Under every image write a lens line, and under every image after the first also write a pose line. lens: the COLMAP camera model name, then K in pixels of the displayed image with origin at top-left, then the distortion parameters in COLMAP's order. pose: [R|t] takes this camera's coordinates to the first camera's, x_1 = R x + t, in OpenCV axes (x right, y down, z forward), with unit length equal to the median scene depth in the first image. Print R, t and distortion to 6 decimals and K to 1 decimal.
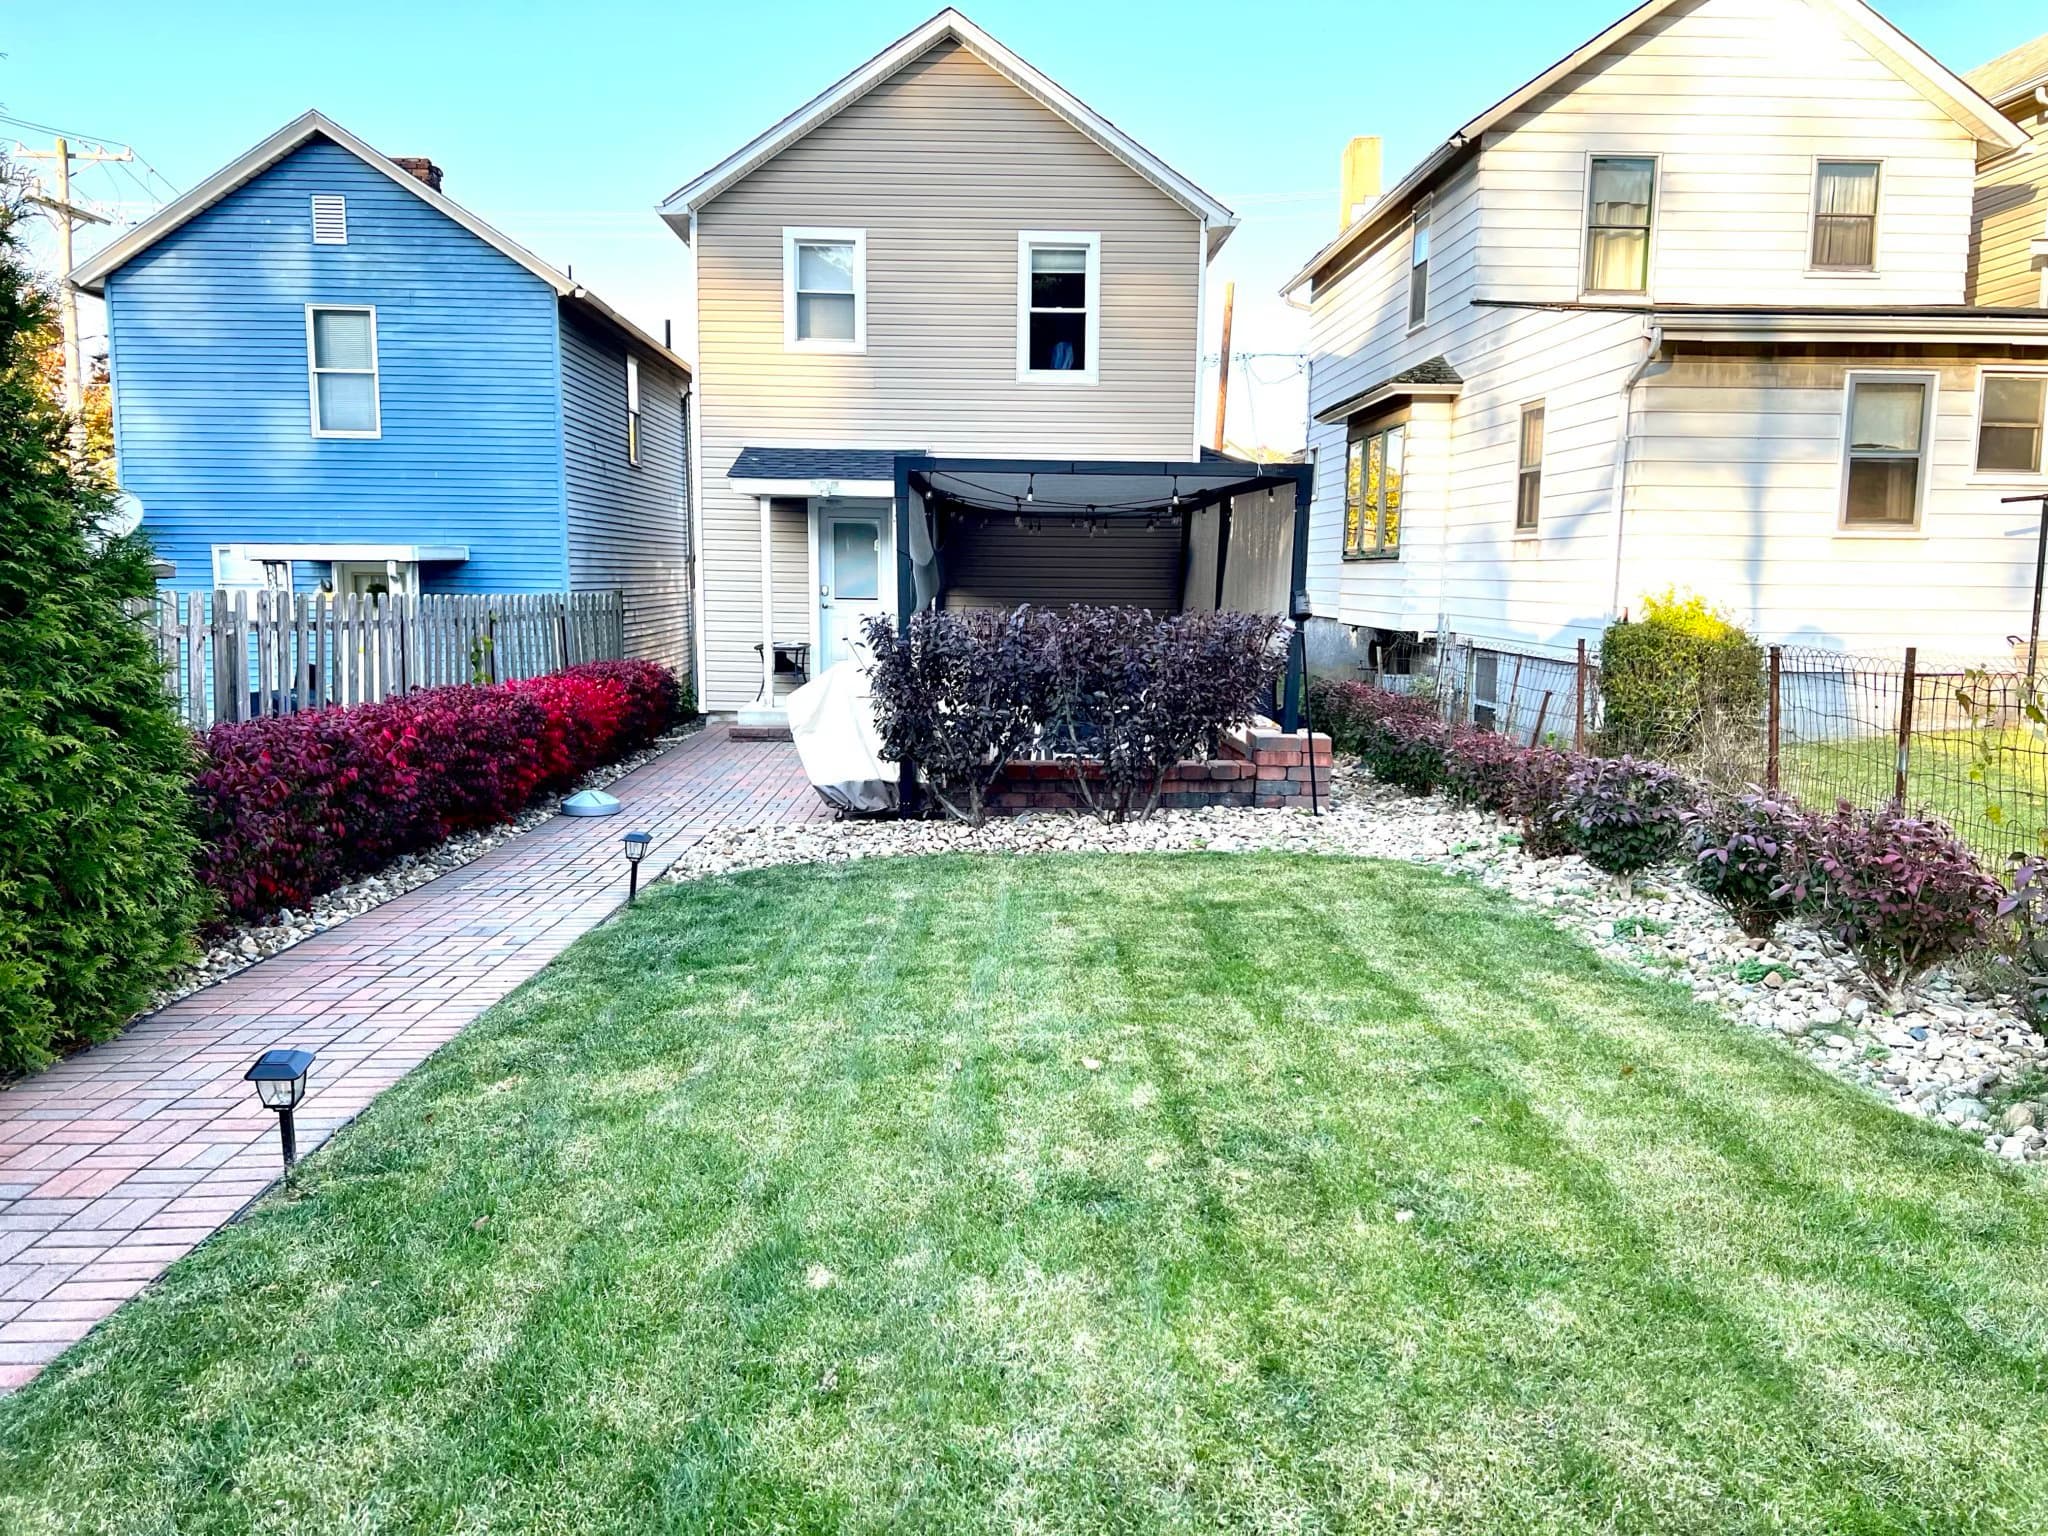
lens RADIAL K [[1464.9, 0, 1033.1], [0, 1464.9, 770.2], [0, 0, 1]] dist [0.029755, -0.035934]
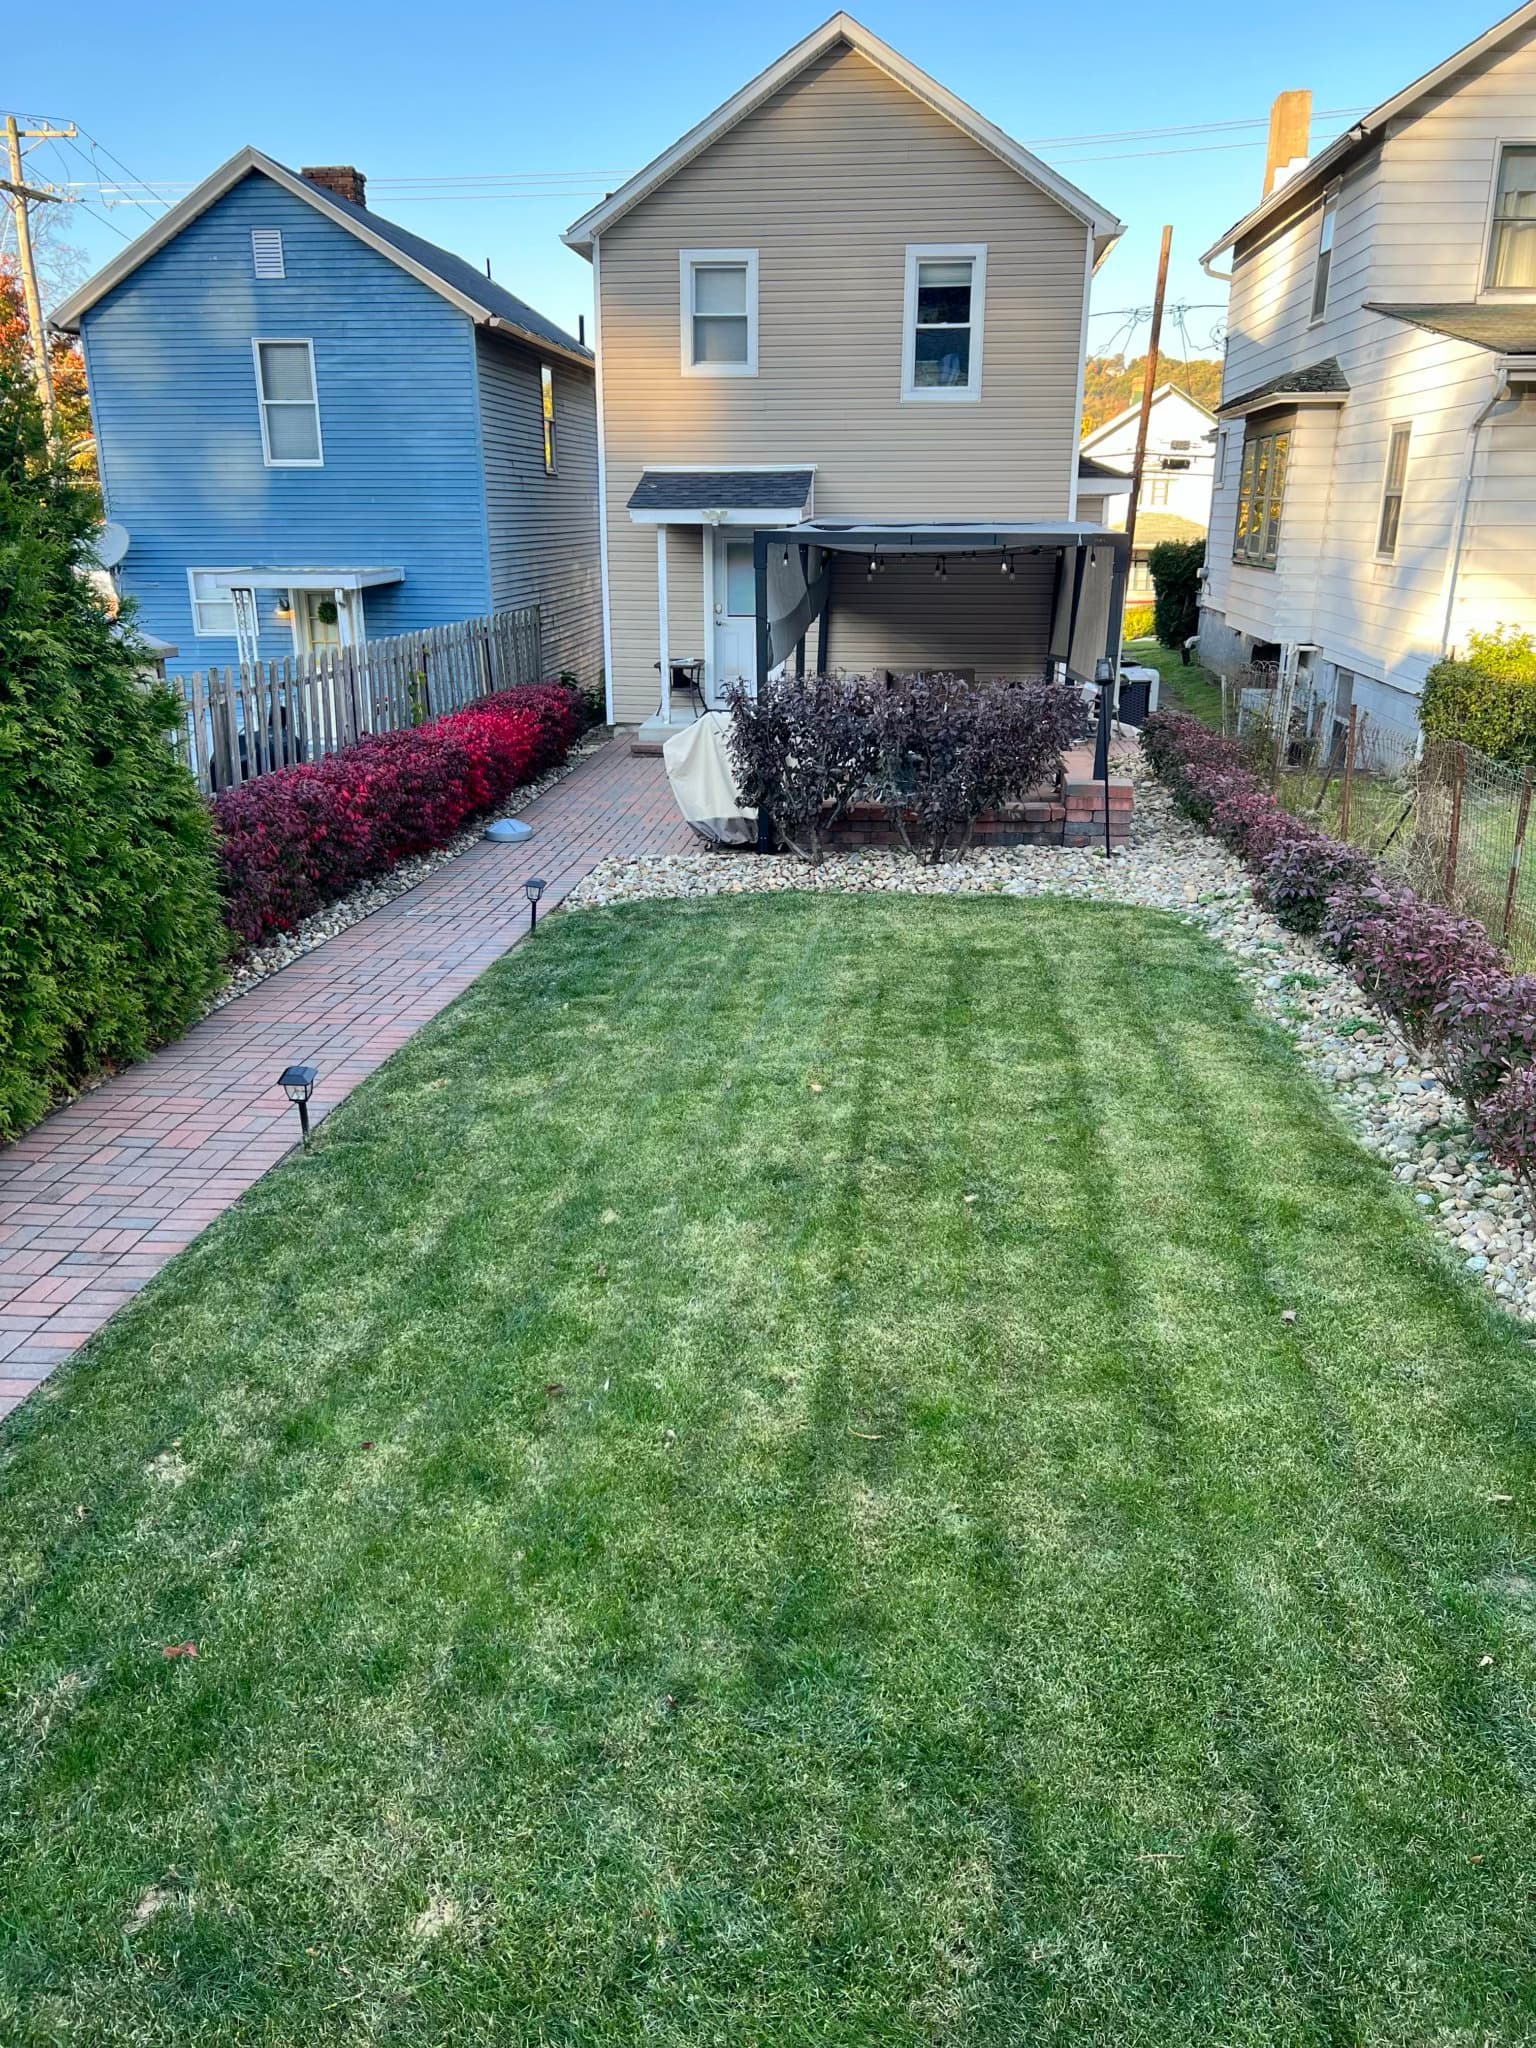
lens RADIAL K [[1481.2, 0, 765.4], [0, 1481.2, 1013.4], [0, 0, 1]] dist [0.006360, -0.024625]
pose [[0.990139, 0.028834, -0.137089, 0.077937], [-0.001993, 0.981388, 0.192027, -0.064289], [0.140075, -0.189860, 0.971768, -0.176931]]
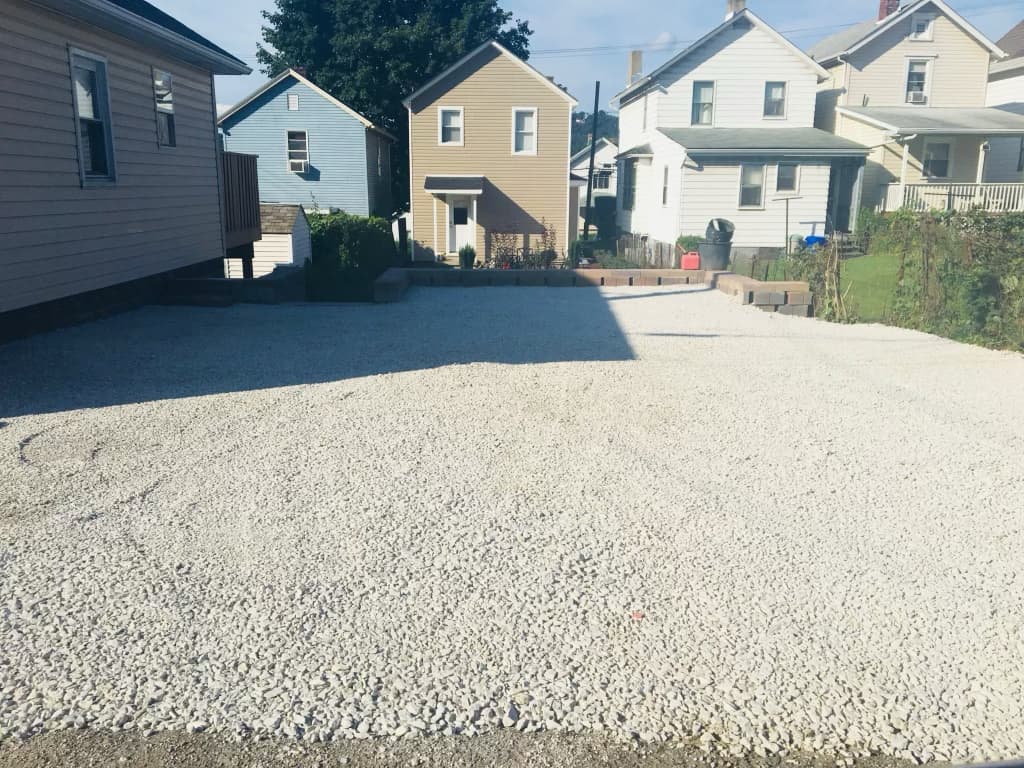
lens RADIAL K [[867.5, 0, 512.0], [0, 867.5, 384.0], [0, 0, 1]] dist [0.120237, -0.201833]
pose [[0.999984, -0.005667, 0.000924, -0.023511], [0.005568, 0.996370, 0.084946, 0.102257], [-0.001402, -0.084939, 0.996385, -1.428081]]
